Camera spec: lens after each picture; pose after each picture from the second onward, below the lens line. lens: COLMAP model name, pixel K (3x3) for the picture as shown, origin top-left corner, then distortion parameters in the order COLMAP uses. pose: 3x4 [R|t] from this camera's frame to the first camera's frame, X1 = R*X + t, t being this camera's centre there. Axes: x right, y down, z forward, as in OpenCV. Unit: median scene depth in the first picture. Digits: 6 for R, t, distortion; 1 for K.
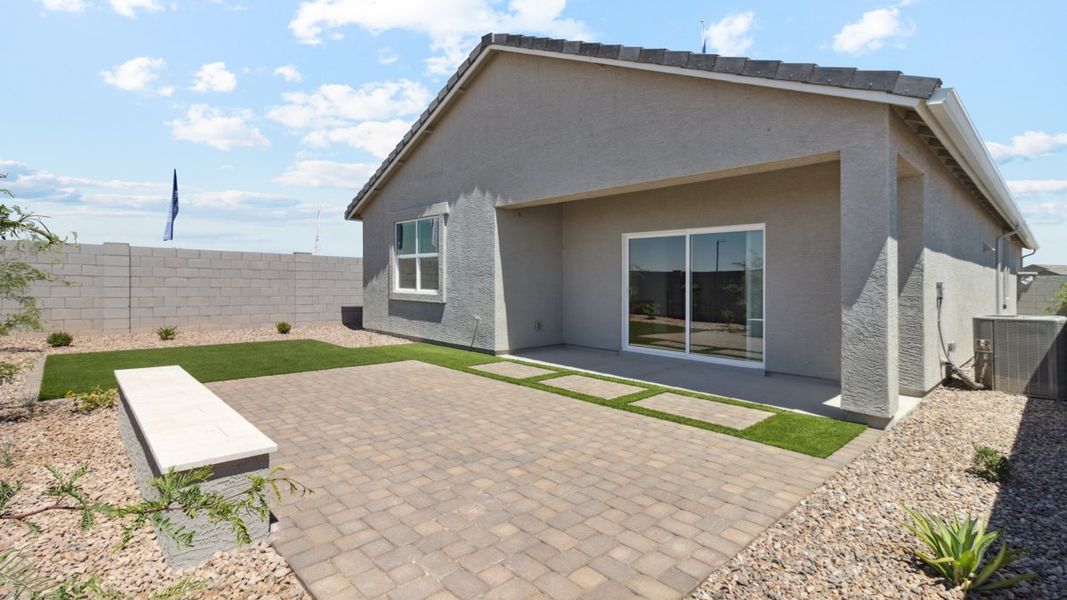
lens RADIAL K [[497.6, 0, 534.5], [0, 497.6, 290.1], [0, 0, 1]] dist [-0.000117, -0.000003]
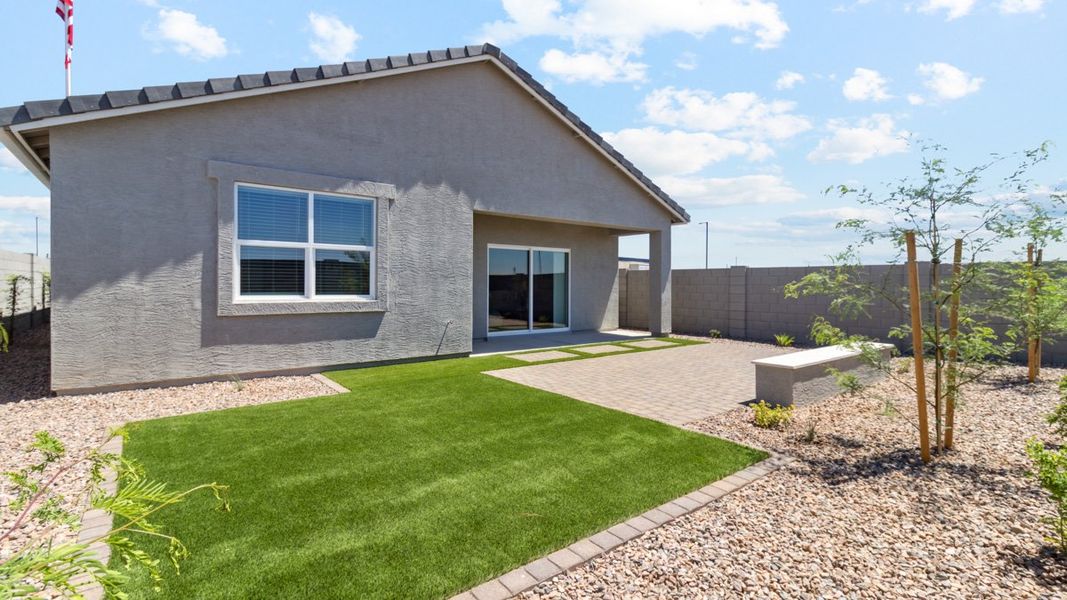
lens RADIAL K [[497.6, 0, 534.0], [0, 497.6, 292.7], [0, 0, 1]] dist [-0.000117, -0.000003]
pose [[0.086269, -0.034725, 0.995667, -1.020516], [0.008143, 0.999384, 0.034149, -0.030352], [-0.996239, 0.005162, 0.086499, 0.745987]]
